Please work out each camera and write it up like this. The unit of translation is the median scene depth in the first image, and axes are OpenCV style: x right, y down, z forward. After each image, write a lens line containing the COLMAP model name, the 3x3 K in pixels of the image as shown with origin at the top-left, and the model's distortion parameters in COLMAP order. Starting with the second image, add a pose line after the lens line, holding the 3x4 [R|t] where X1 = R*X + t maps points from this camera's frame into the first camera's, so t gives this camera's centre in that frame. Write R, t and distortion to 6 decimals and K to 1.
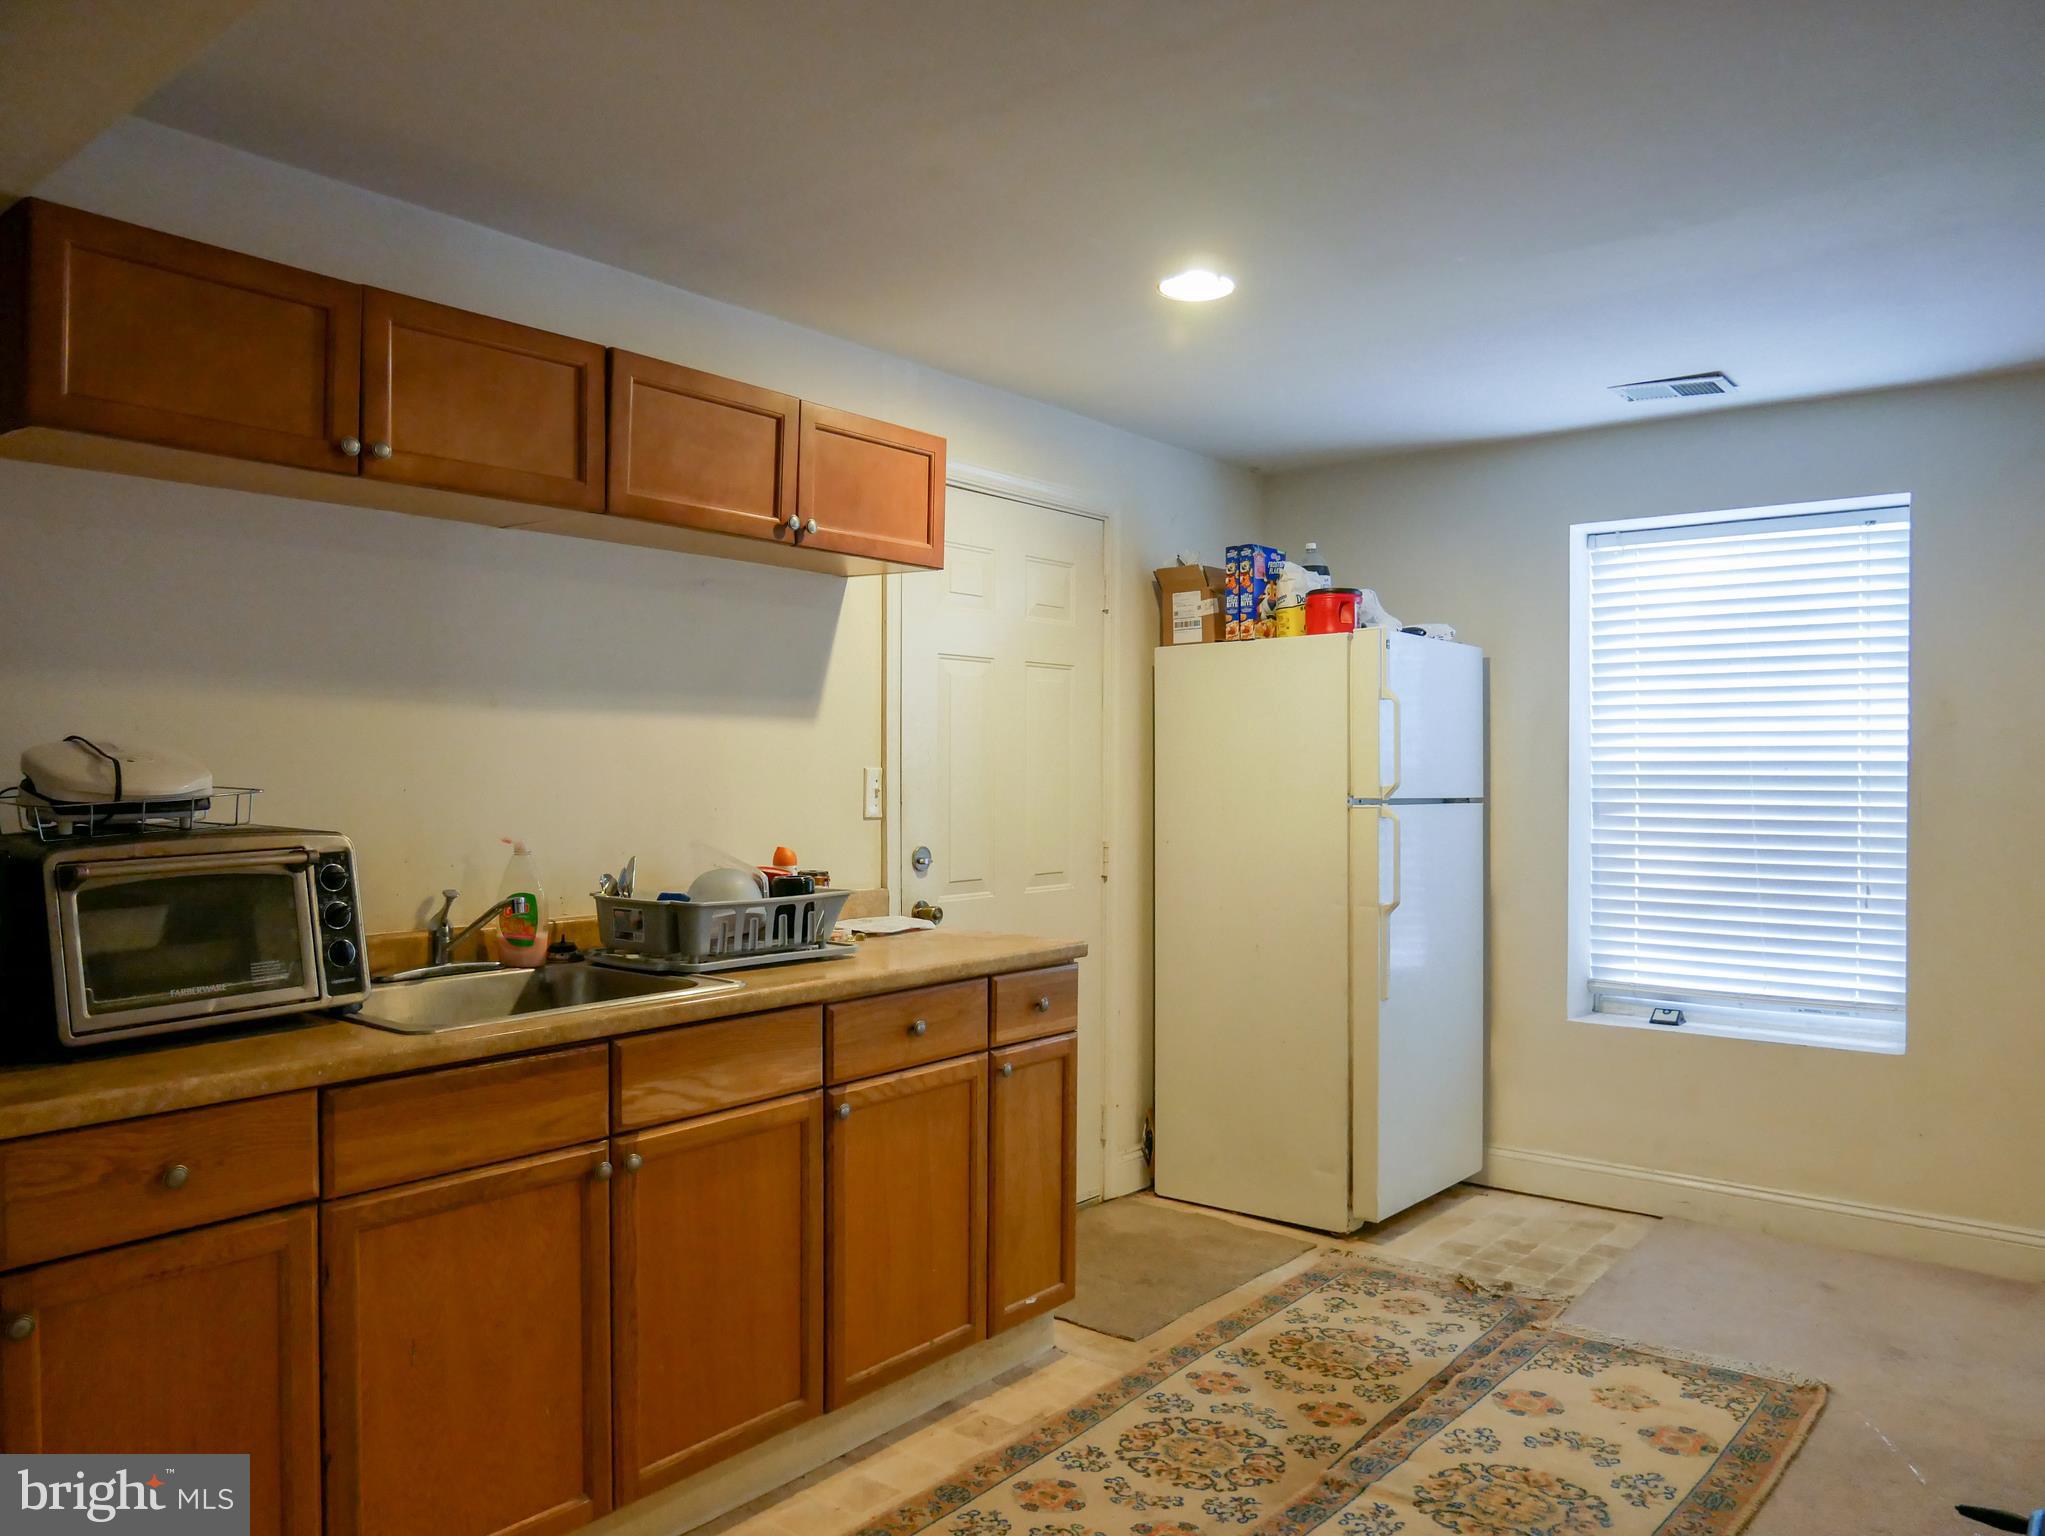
lens RADIAL K [[1470.3, 0, 1002.6], [0, 1470.3, 771.7], [0, 0, 1]] dist [-0.039181, 0.007925]
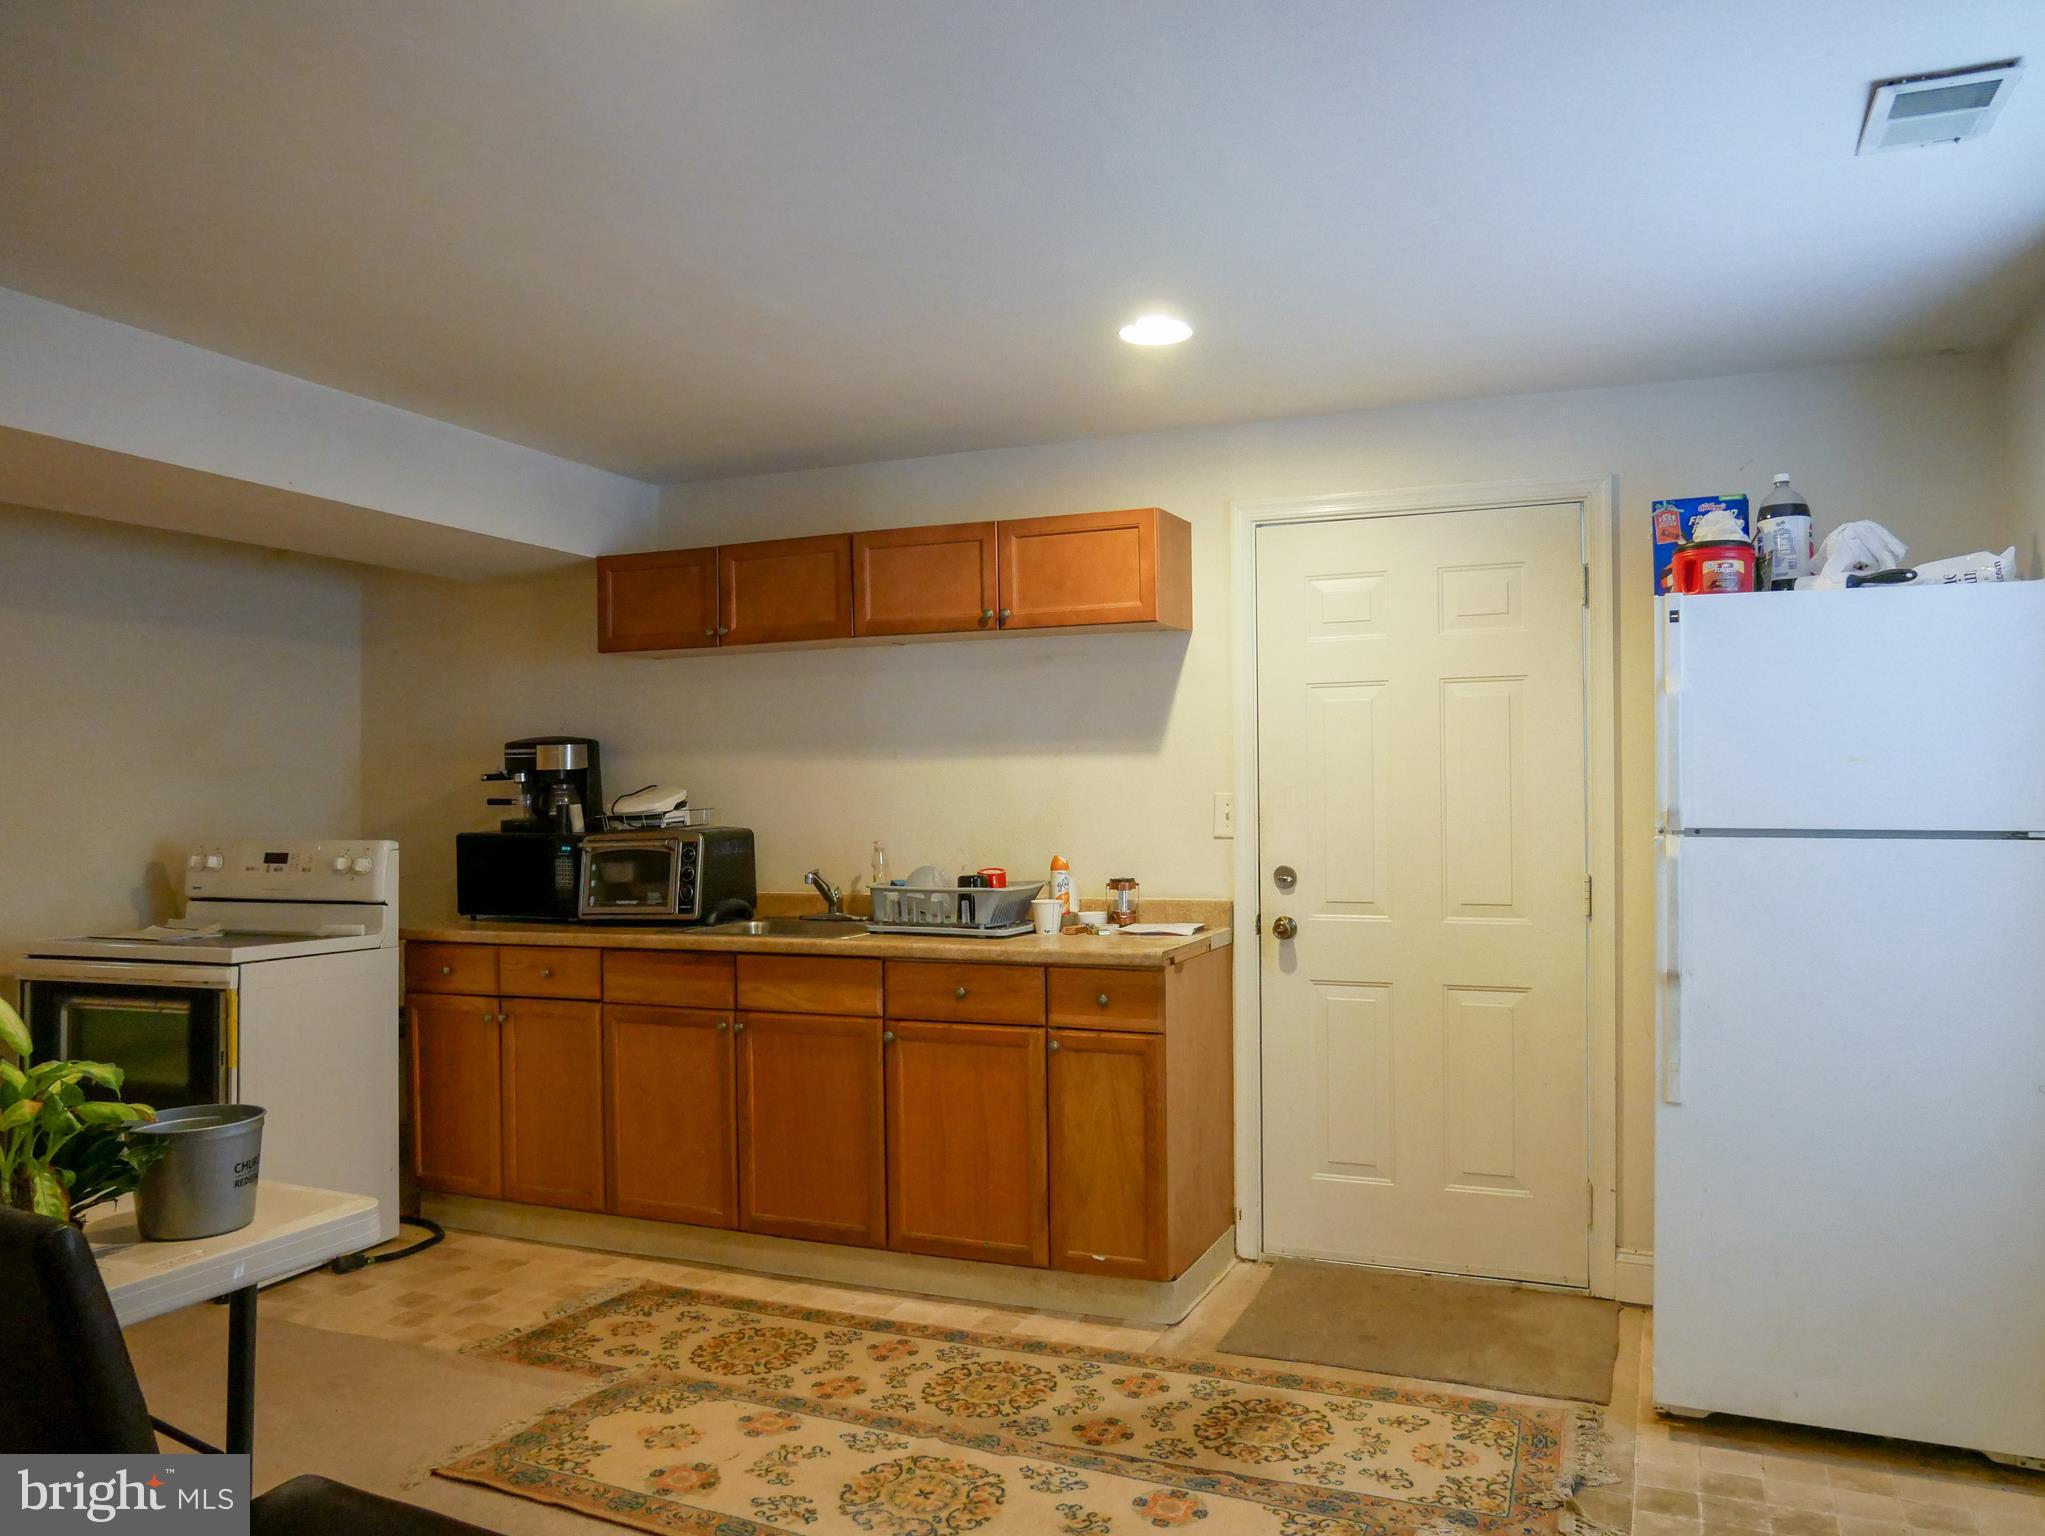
lens RADIAL K [[1470.3, 0, 1003.4], [0, 1470.3, 773.4], [0, 0, 1]] dist [-0.039181, 0.007925]
pose [[0.274449, -0.019055, -0.961413, 1.163833], [0.007171, 0.999816, -0.017769, 0.001580], [0.961575, -0.002017, 0.274536, 0.642108]]
